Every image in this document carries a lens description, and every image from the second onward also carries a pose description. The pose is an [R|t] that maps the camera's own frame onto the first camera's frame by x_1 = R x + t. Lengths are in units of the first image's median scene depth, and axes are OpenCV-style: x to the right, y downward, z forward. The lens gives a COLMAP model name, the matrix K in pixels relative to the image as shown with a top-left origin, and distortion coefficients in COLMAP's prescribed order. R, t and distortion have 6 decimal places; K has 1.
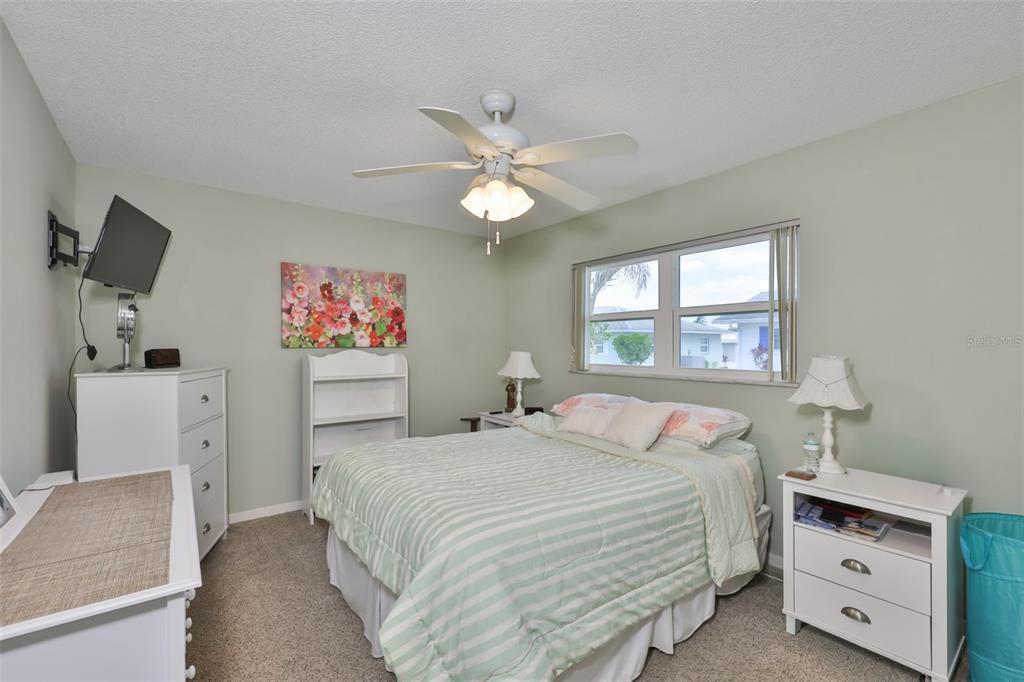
lens RADIAL K [[423.3, 0, 517.4], [0, 423.3, 349.6], [0, 0, 1]] dist [-0.001534, -0.000039]
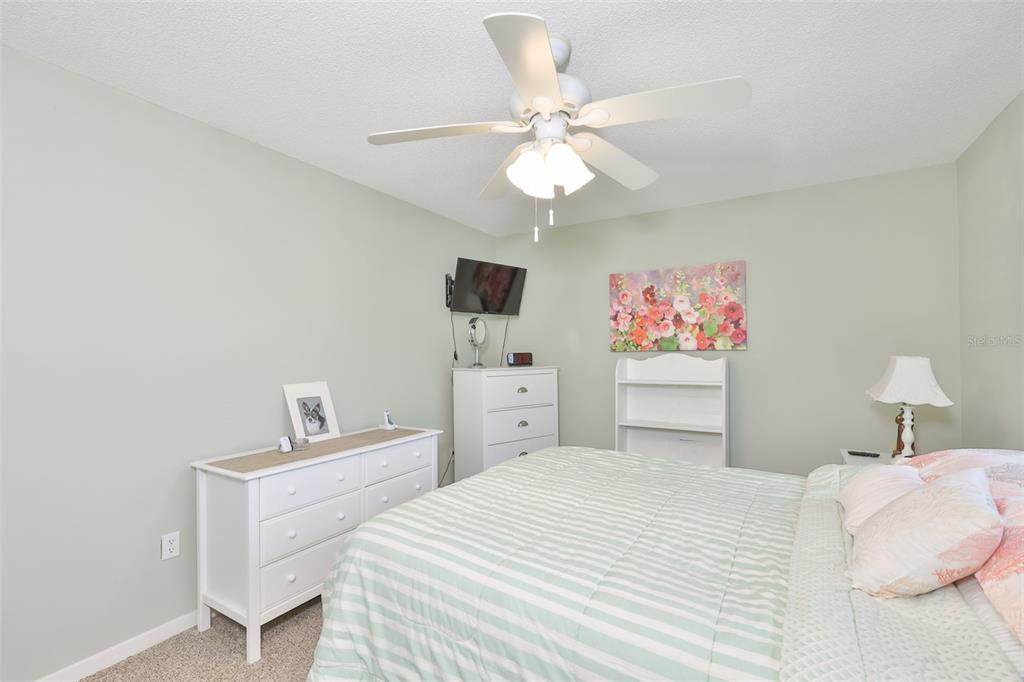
lens RADIAL K [[423.3, 0, 517.4], [0, 423.3, 349.6], [0, 0, 1]] dist [-0.001534, -0.000039]
pose [[0.405844, -0.007462, -0.913912, 0.334754], [0.002358, 0.999972, -0.007117, -0.001941], [0.913939, 0.000733, 0.405851, 0.304837]]
